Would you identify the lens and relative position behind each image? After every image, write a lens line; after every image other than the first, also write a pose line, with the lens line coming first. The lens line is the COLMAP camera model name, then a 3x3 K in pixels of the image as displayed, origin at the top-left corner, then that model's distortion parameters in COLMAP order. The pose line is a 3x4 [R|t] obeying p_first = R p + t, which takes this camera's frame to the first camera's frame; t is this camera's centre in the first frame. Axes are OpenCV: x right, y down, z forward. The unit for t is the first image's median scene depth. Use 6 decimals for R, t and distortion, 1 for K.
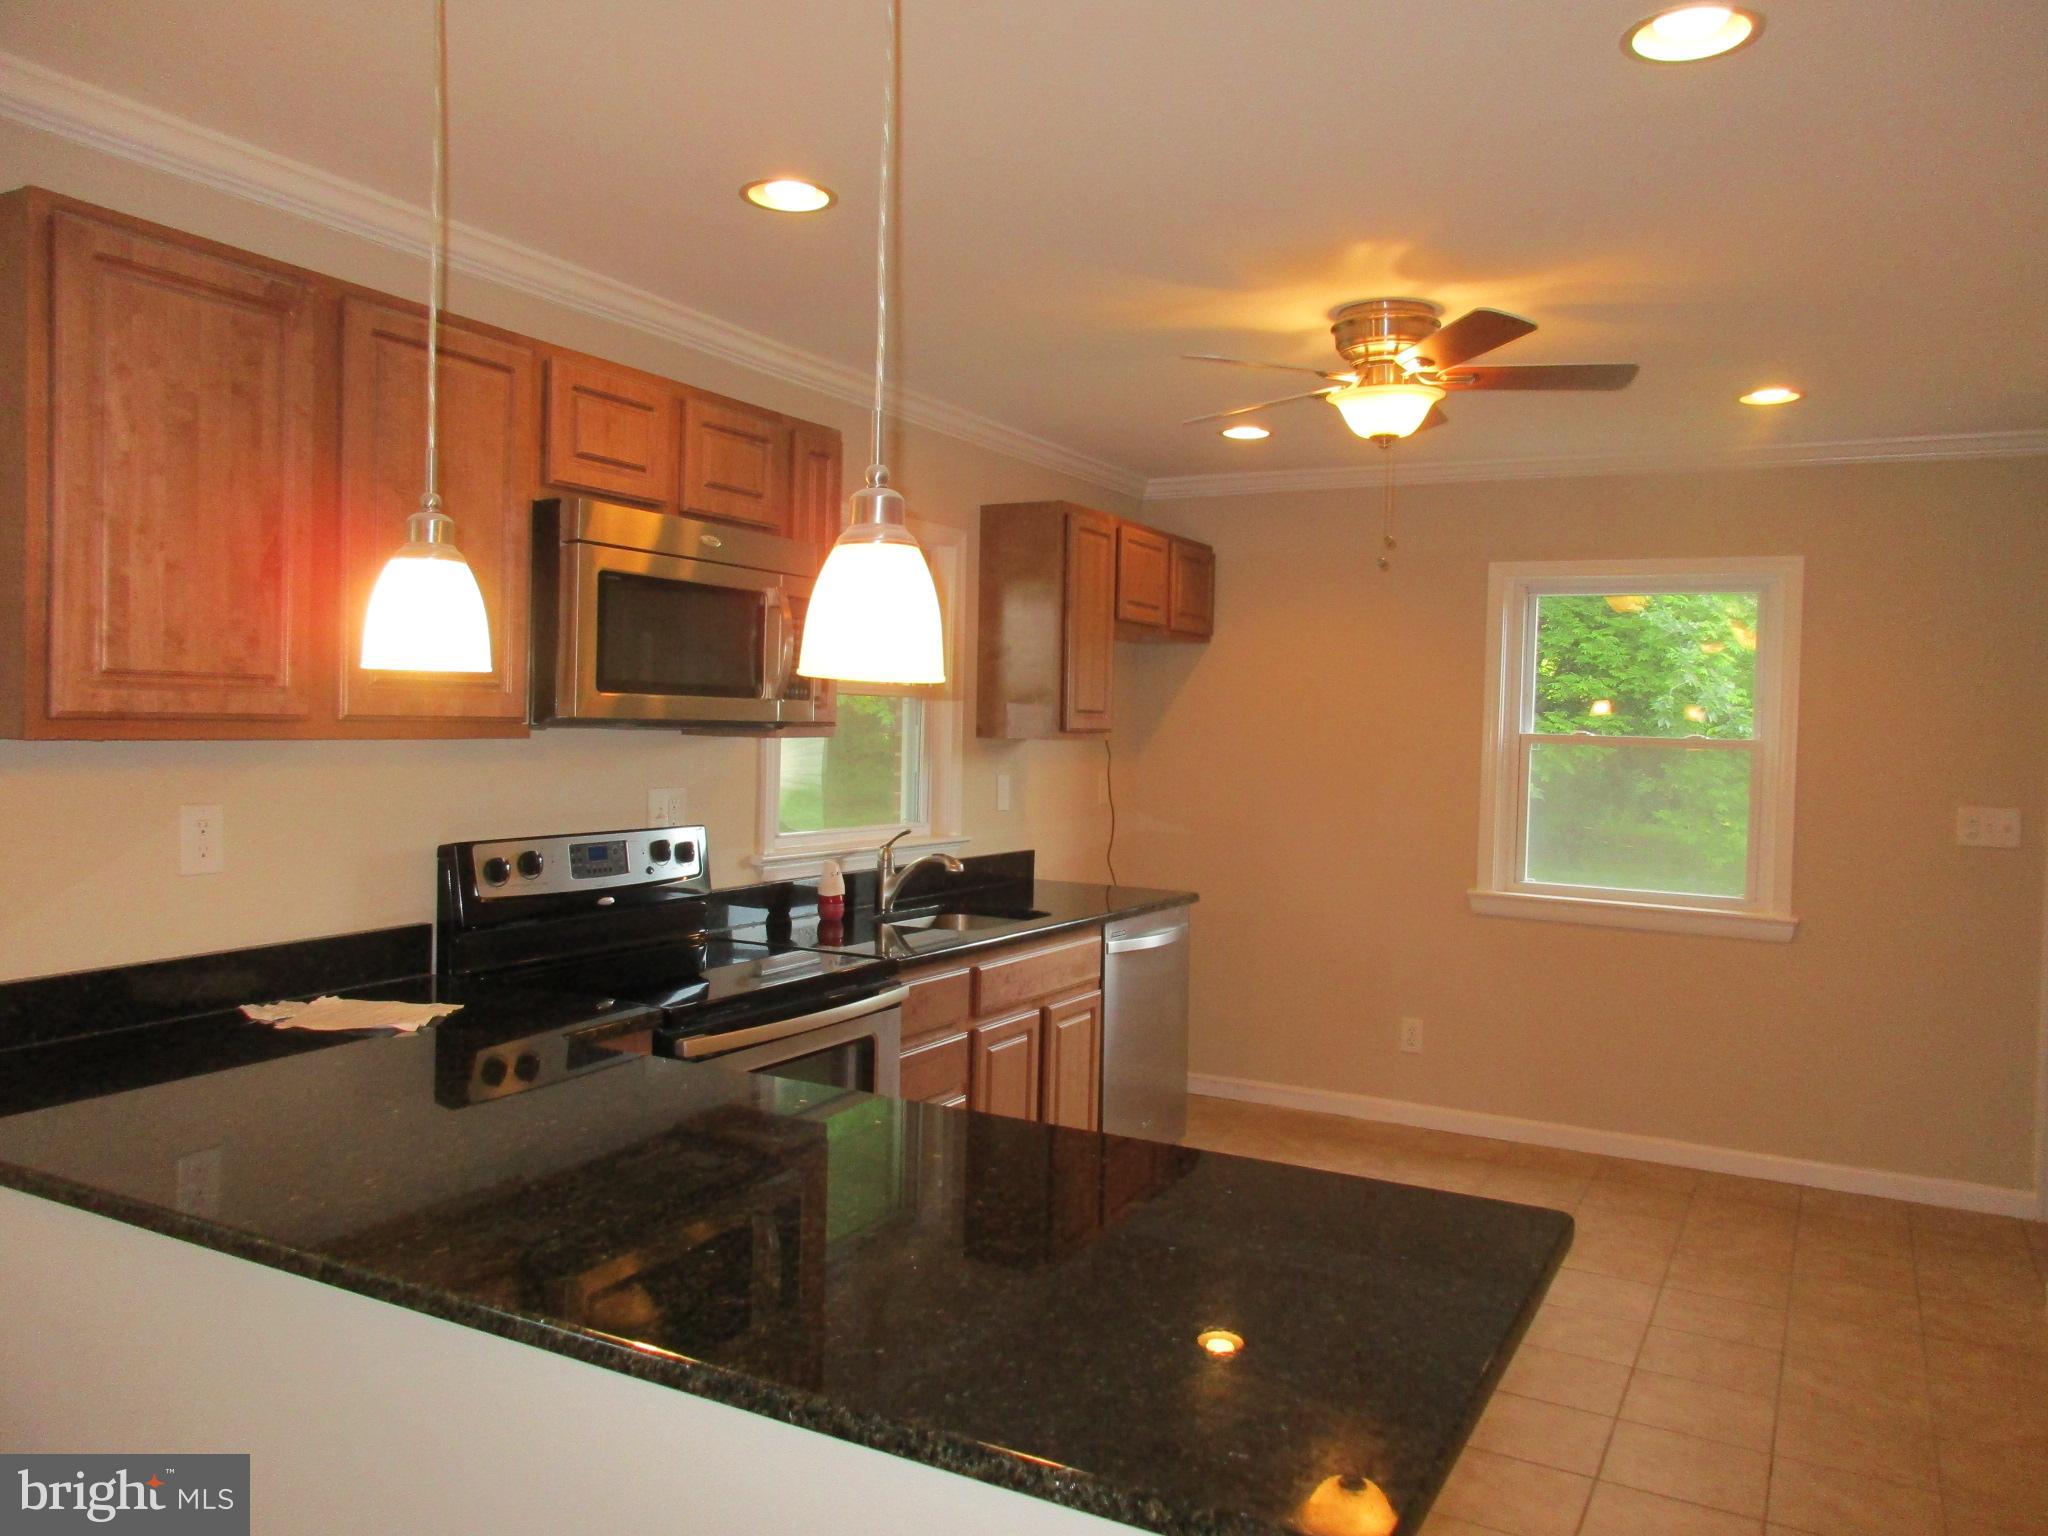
lens RADIAL K [[1523.1, 0, 1024.3], [0, 1523.1, 785.9], [0, 0, 1]] dist [0.002631, -0.004218]
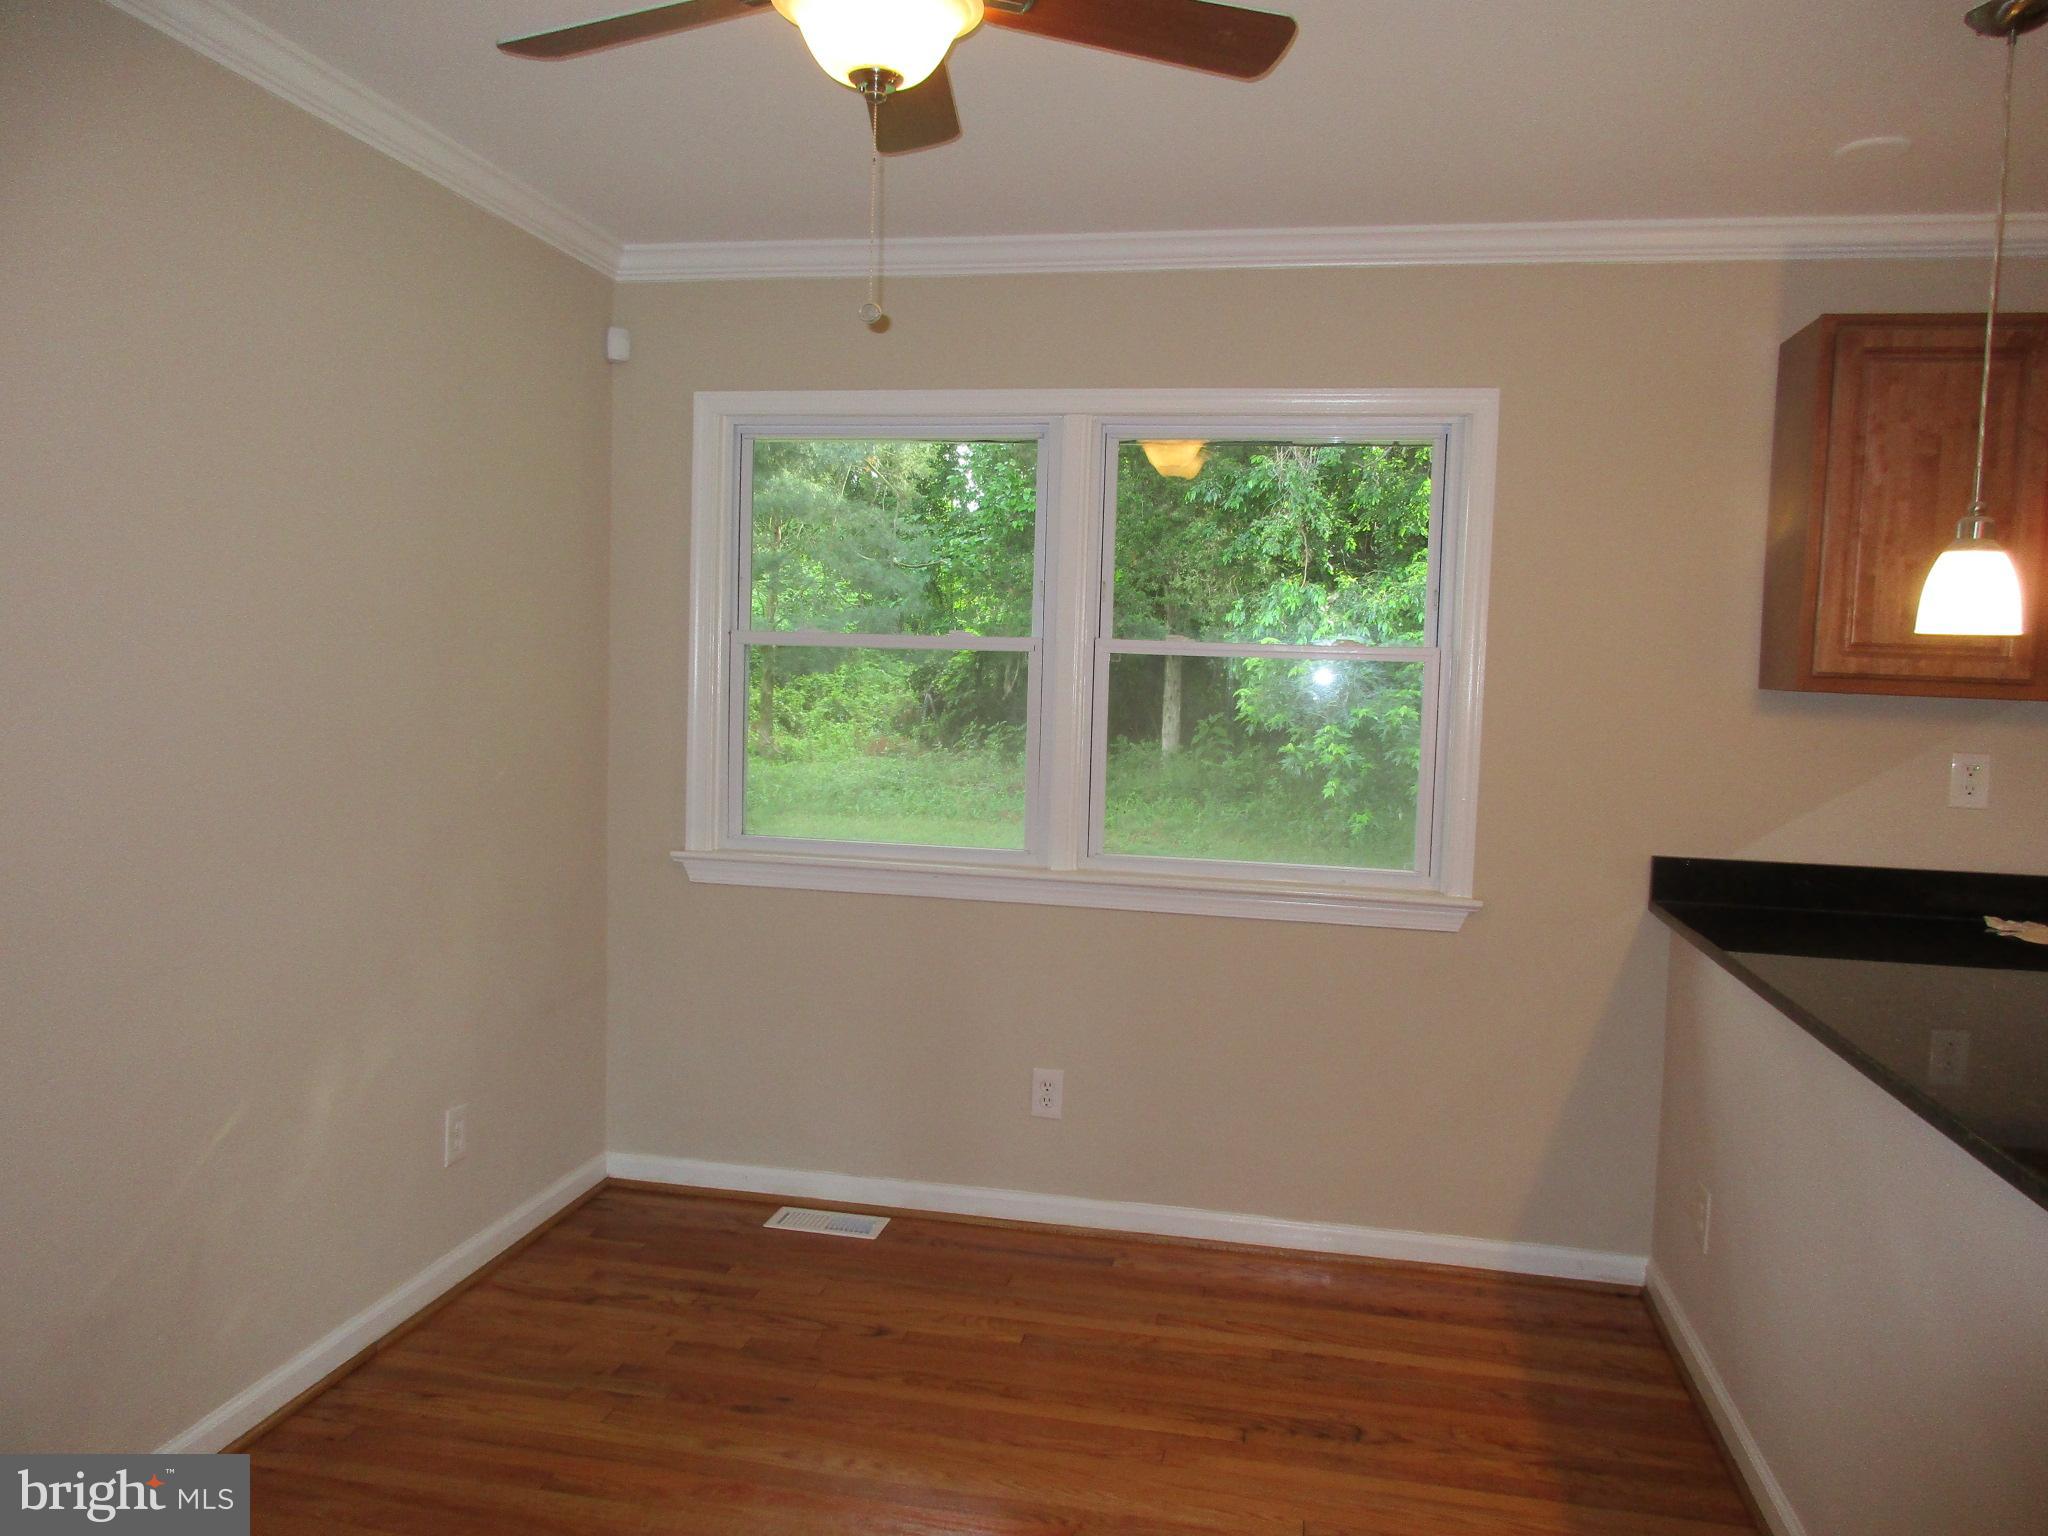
lens RADIAL K [[1523.1, 0, 1018.2], [0, 1523.1, 761.7], [0, 0, 1]] dist [0.002631, -0.004218]
pose [[0.284925, 0.042267, -0.957618, 0.519923], [-0.053600, 0.998167, 0.028109, 0.033808], [0.957050, 0.043319, 0.286668, -0.135417]]
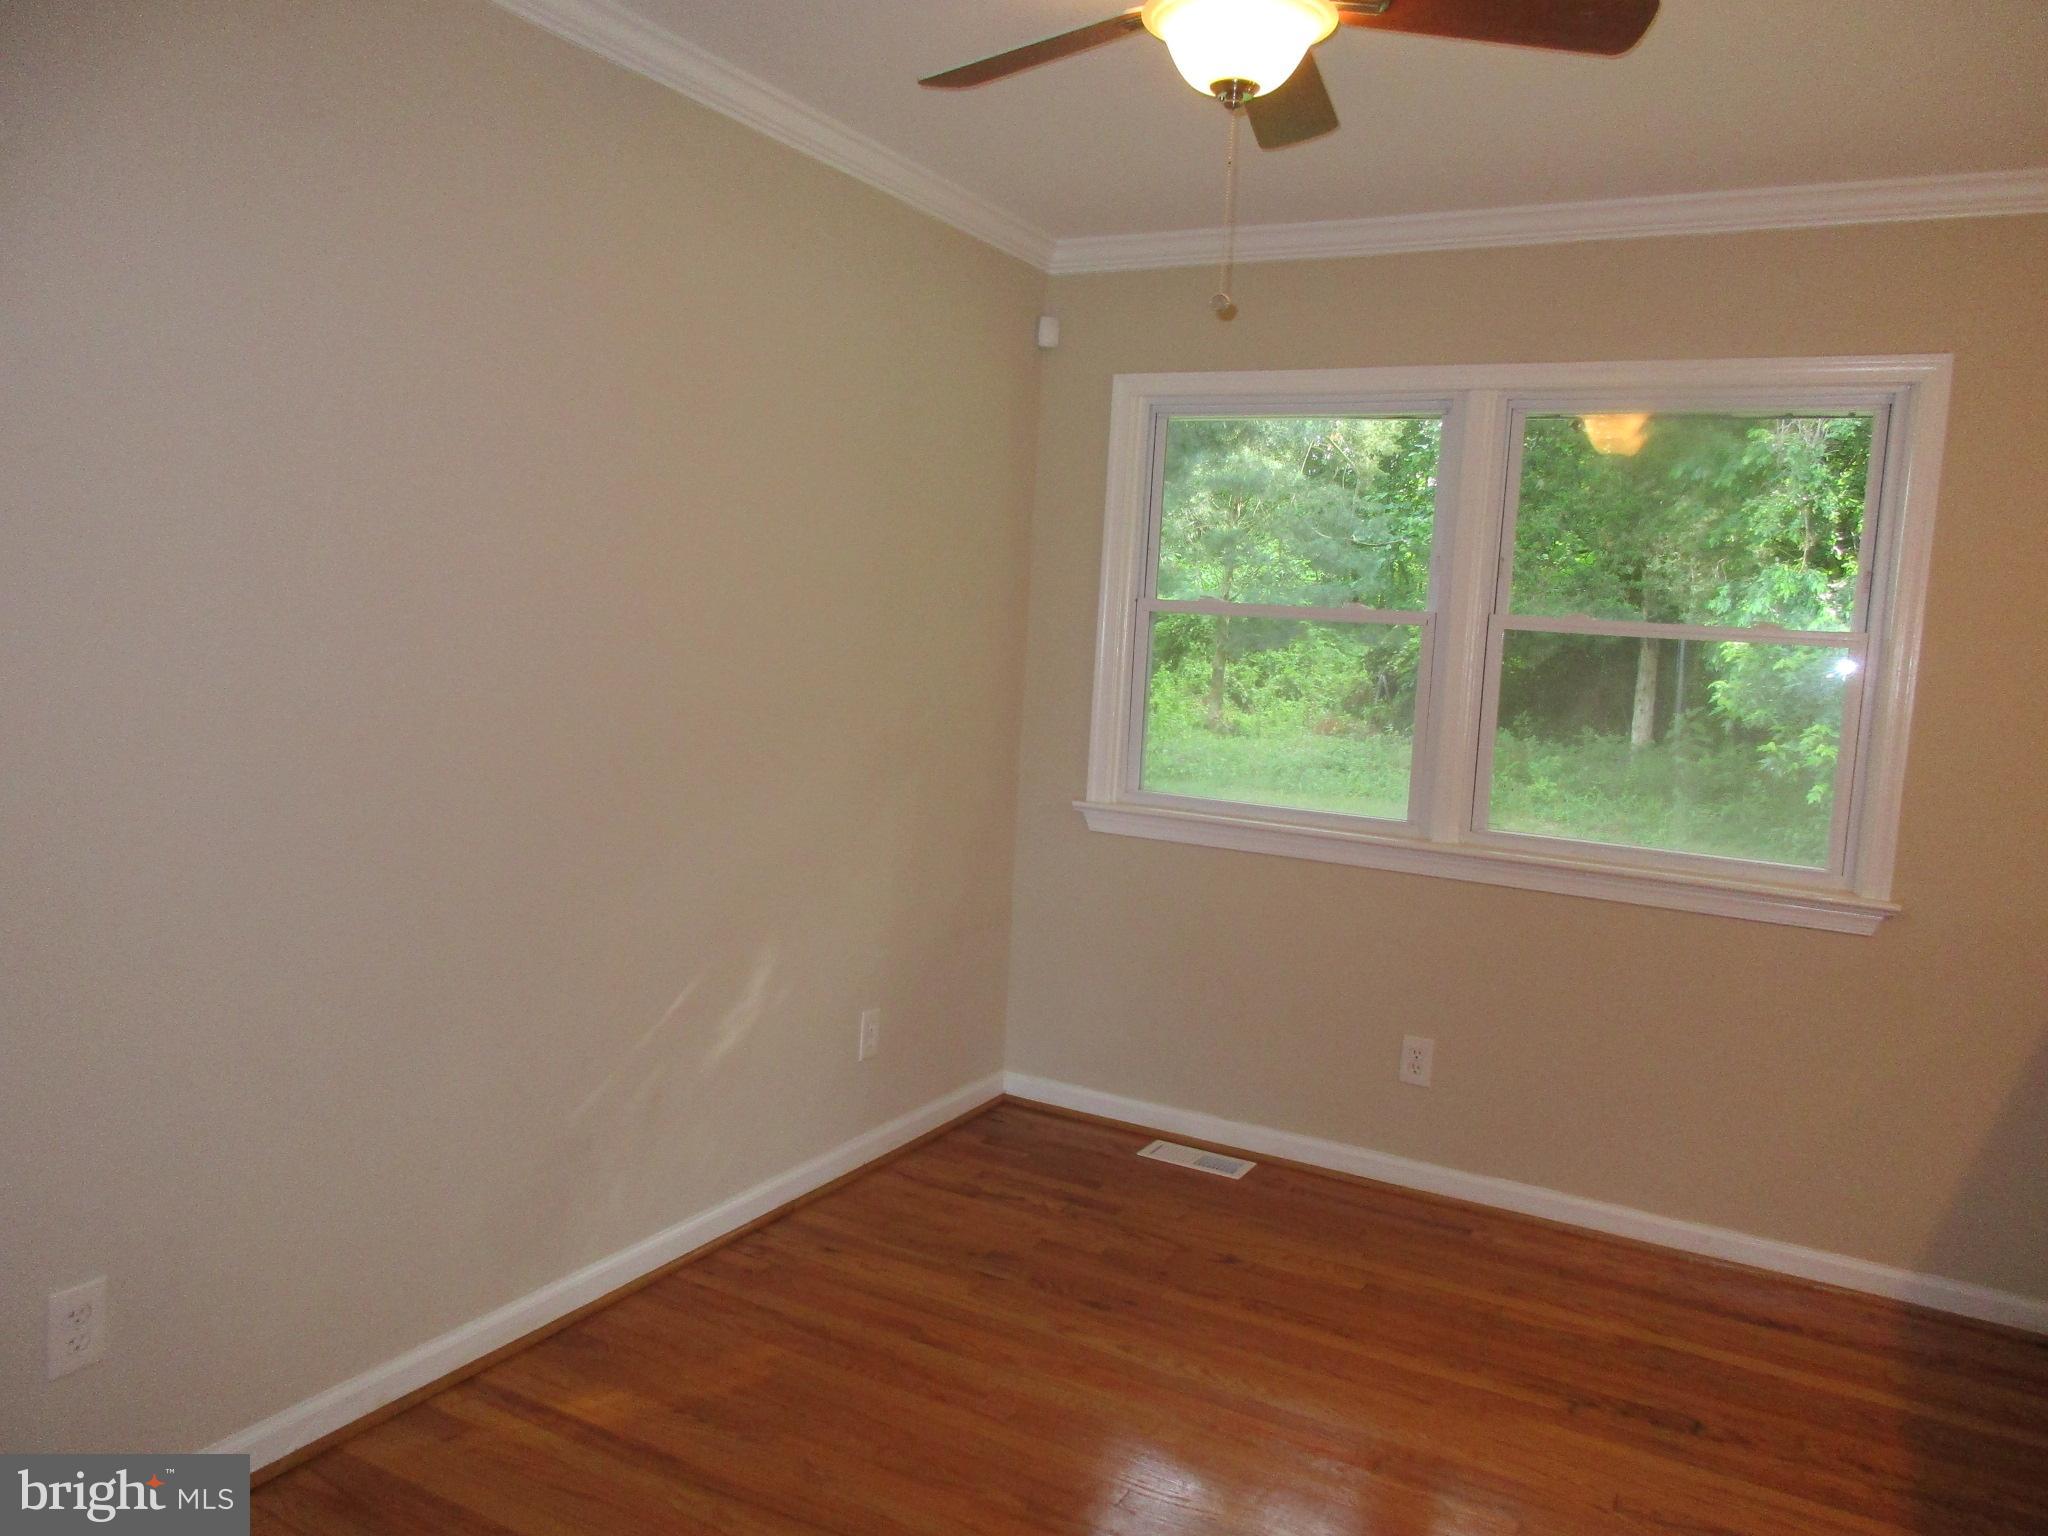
lens RADIAL K [[1523.1, 0, 1025.2], [0, 1523.1, 762.4], [0, 0, 1]] dist [0.002631, -0.004218]
pose [[-0.008686, 0.063805, -0.997925, 0.613806], [-0.093177, 0.993569, 0.064337, 0.042122], [0.995612, 0.093542, -0.002685, -0.077188]]
